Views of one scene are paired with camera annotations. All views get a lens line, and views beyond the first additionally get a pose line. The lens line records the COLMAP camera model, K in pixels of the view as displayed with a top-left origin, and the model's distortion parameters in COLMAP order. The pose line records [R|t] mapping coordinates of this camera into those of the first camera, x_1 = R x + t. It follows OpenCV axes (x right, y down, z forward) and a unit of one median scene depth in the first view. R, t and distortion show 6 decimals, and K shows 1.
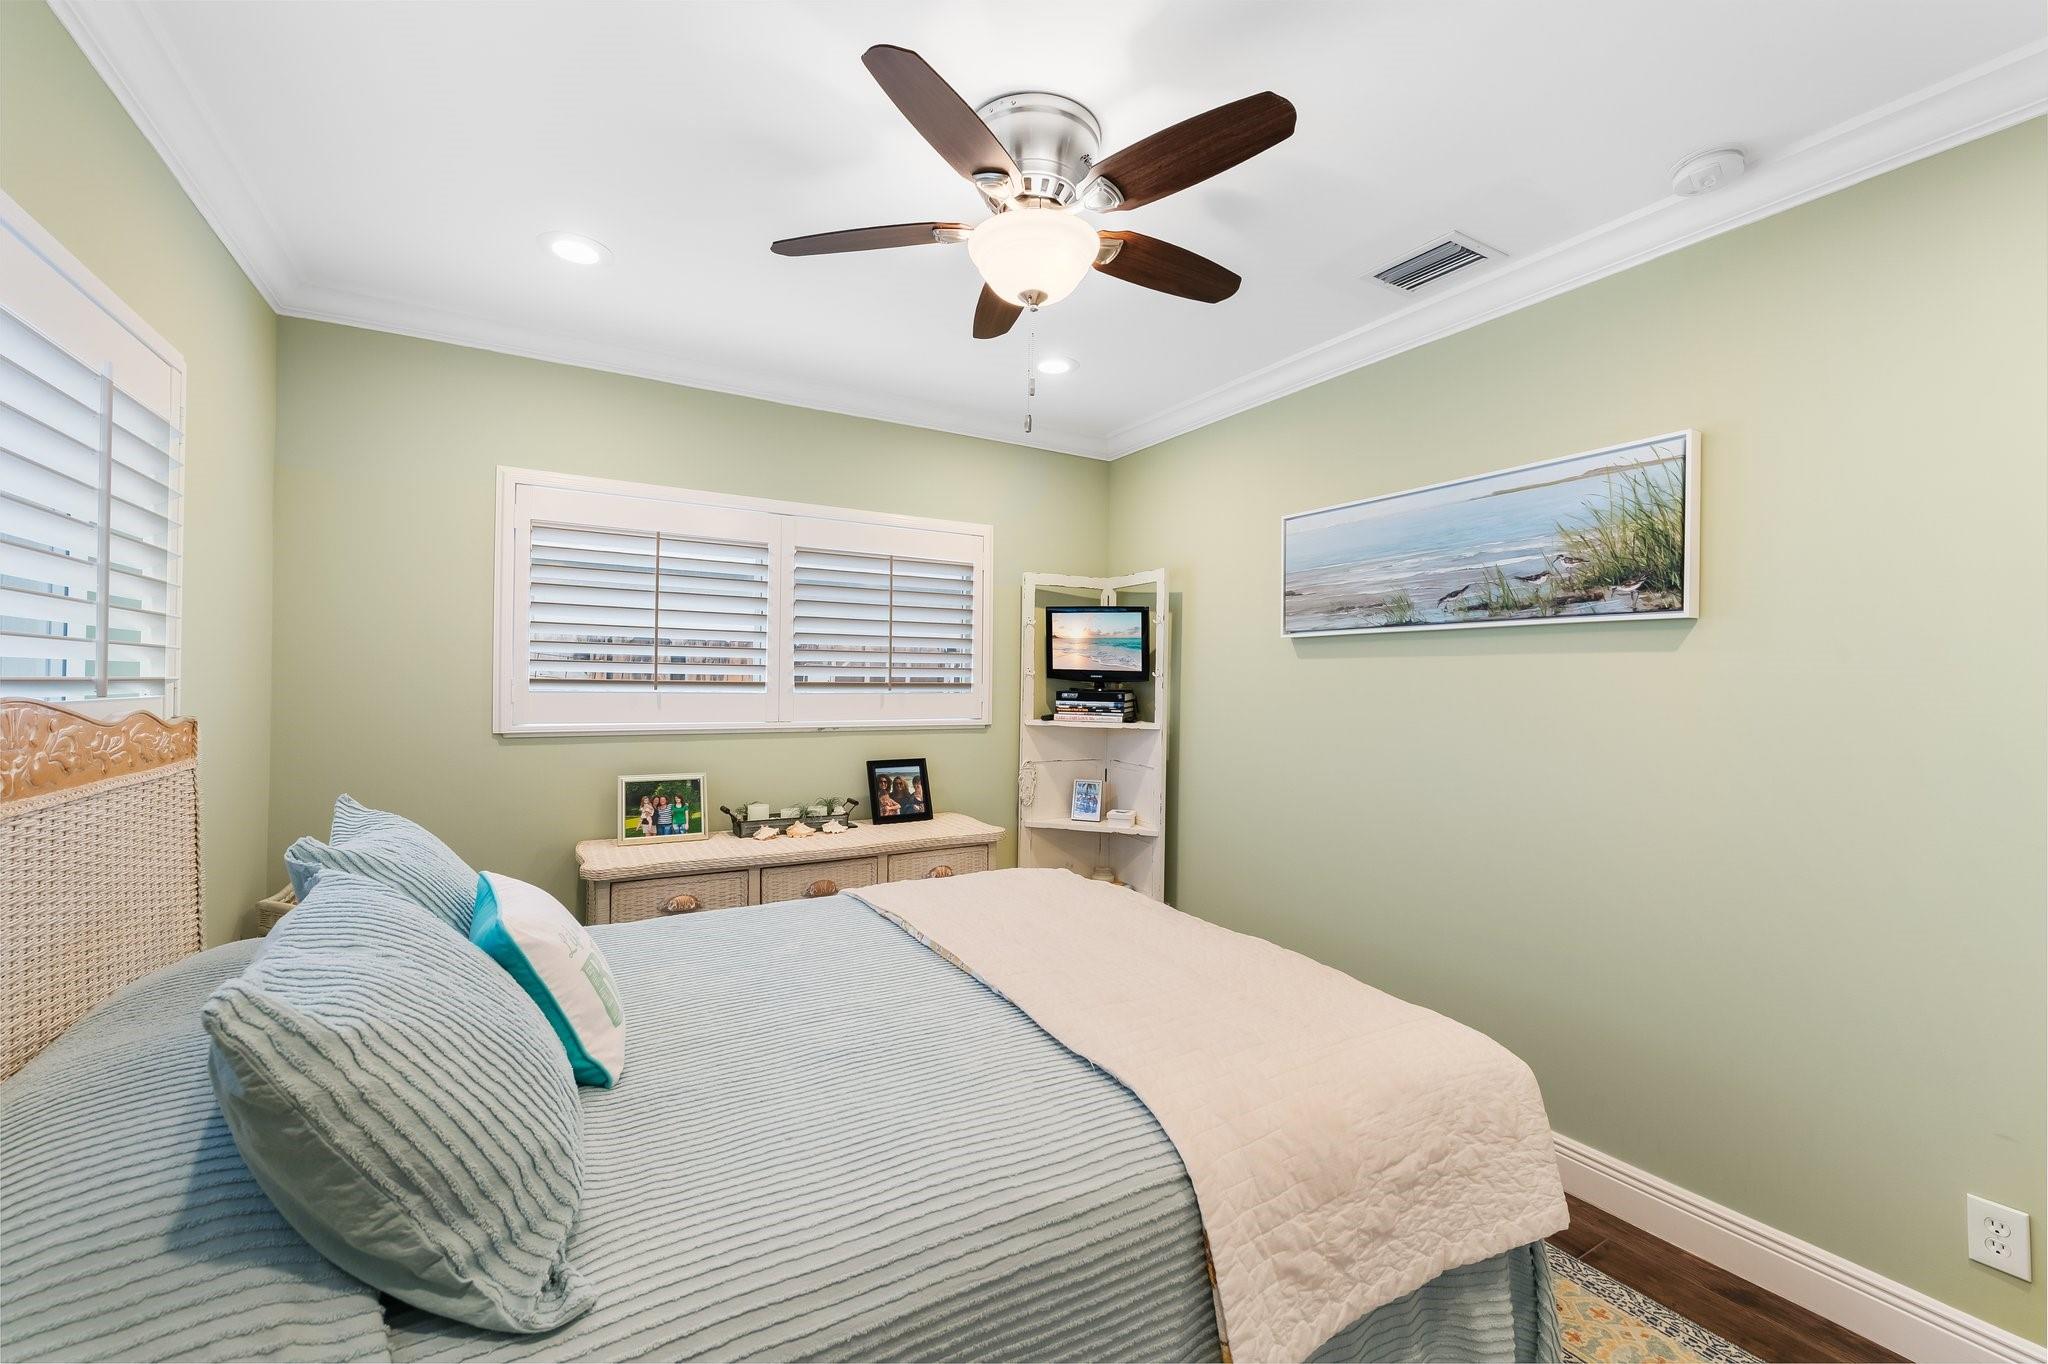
lens RADIAL K [[836.5, 0, 1017.7], [0, 836.5, 681.9], [0, 0, 1]] dist [0.006206, 0.000100]
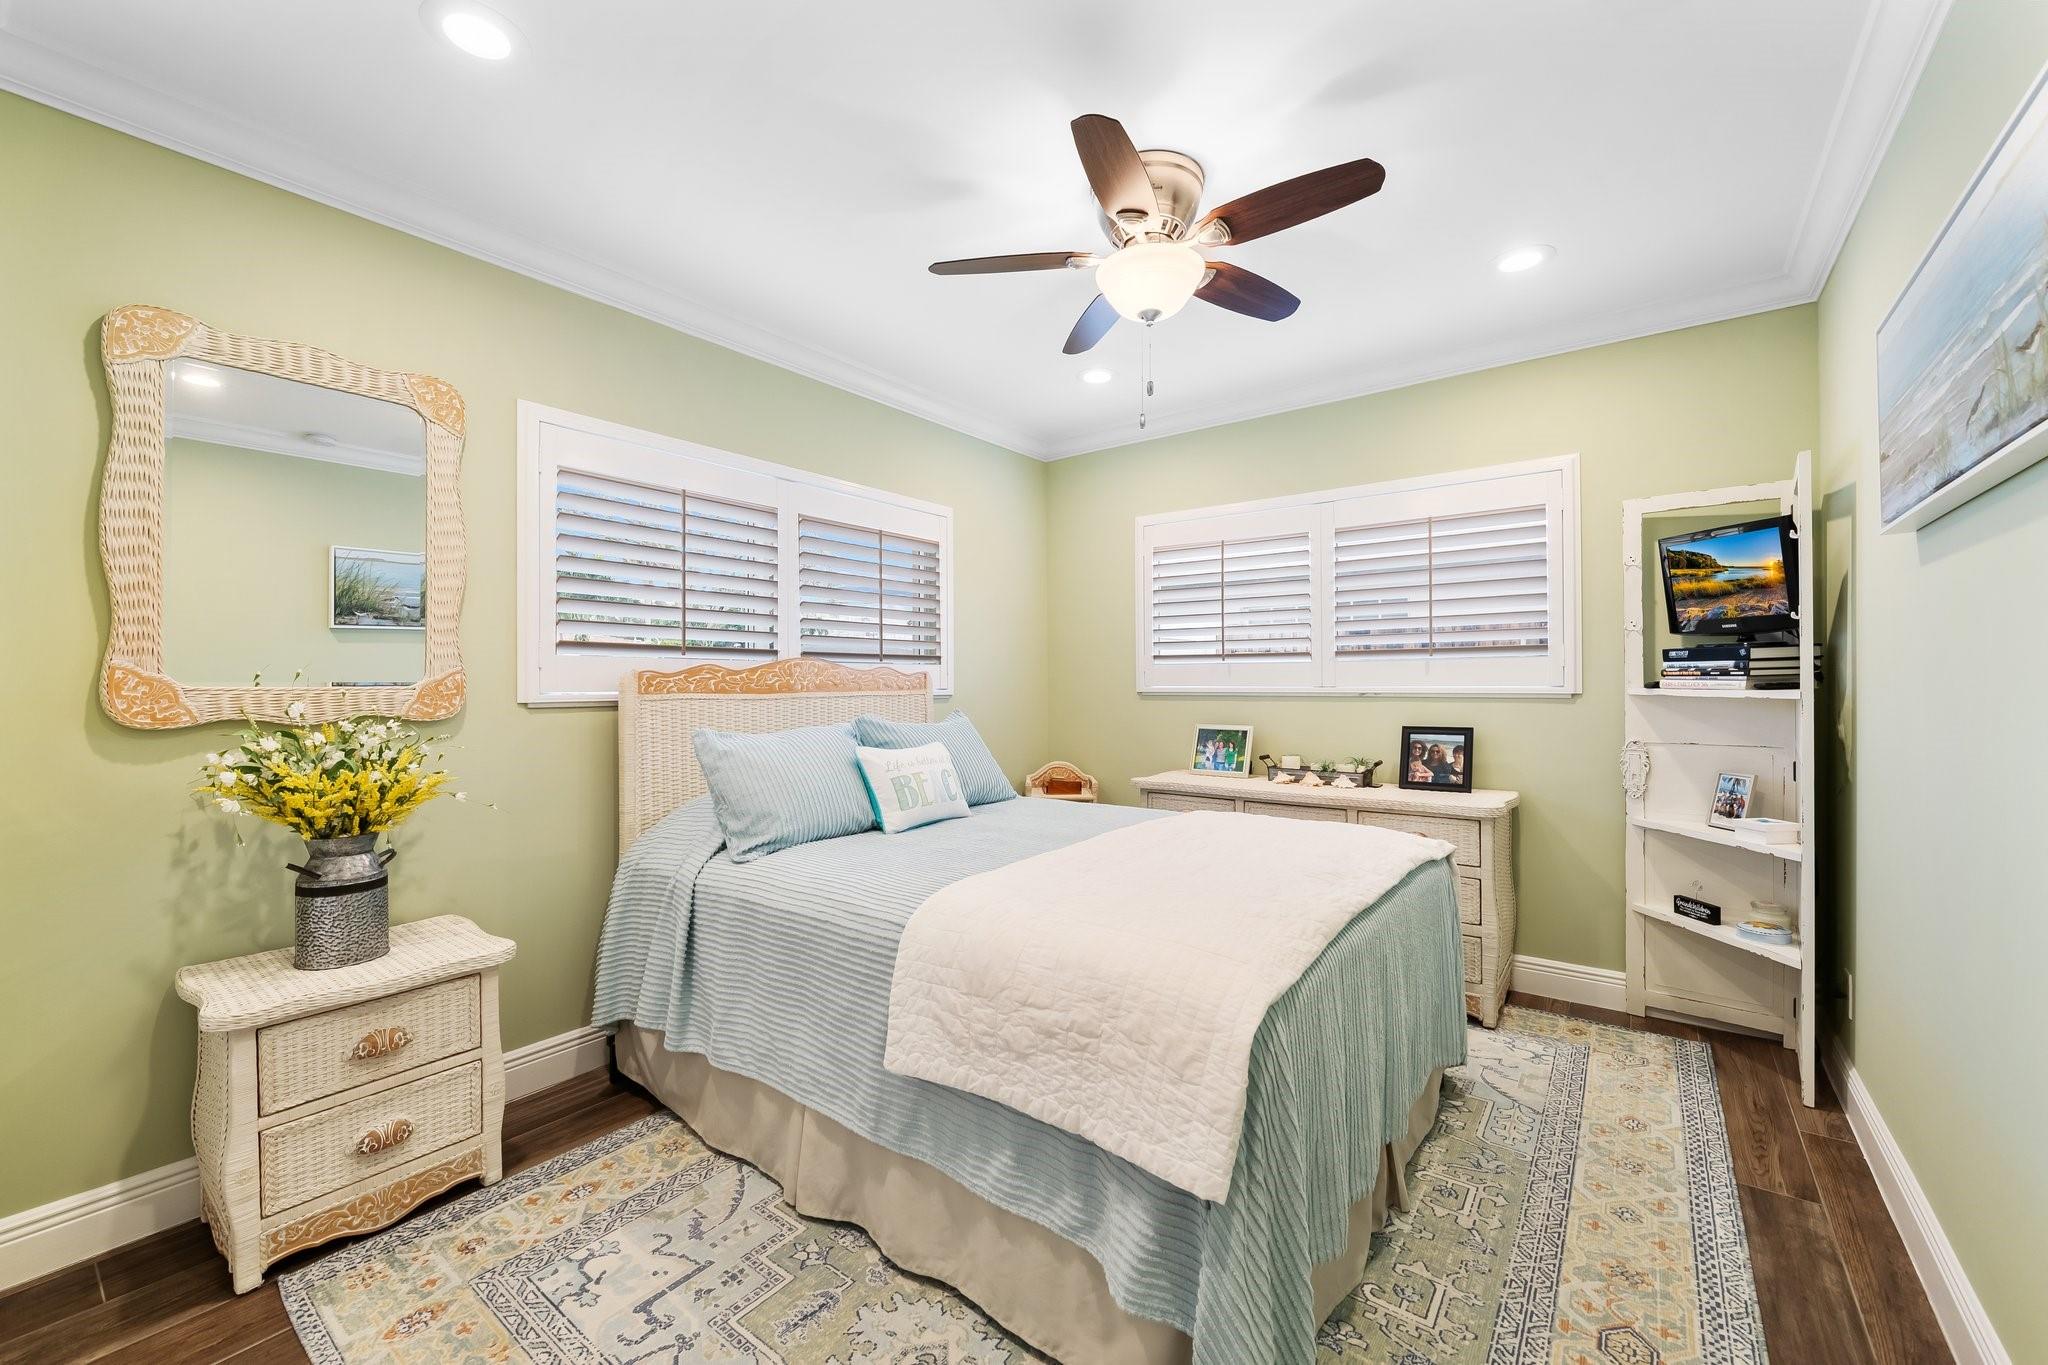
lens RADIAL K [[809.3, 0, 1010.0], [0, 809.3, 681.0], [0, 0, 1]] dist [0.000681, -0.001057]
pose [[0.367676, -0.012183, -0.929874, 0.545892], [0.009769, 0.999910, -0.009238, 0.043550], [0.929903, -0.005687, 0.367762, 0.196306]]
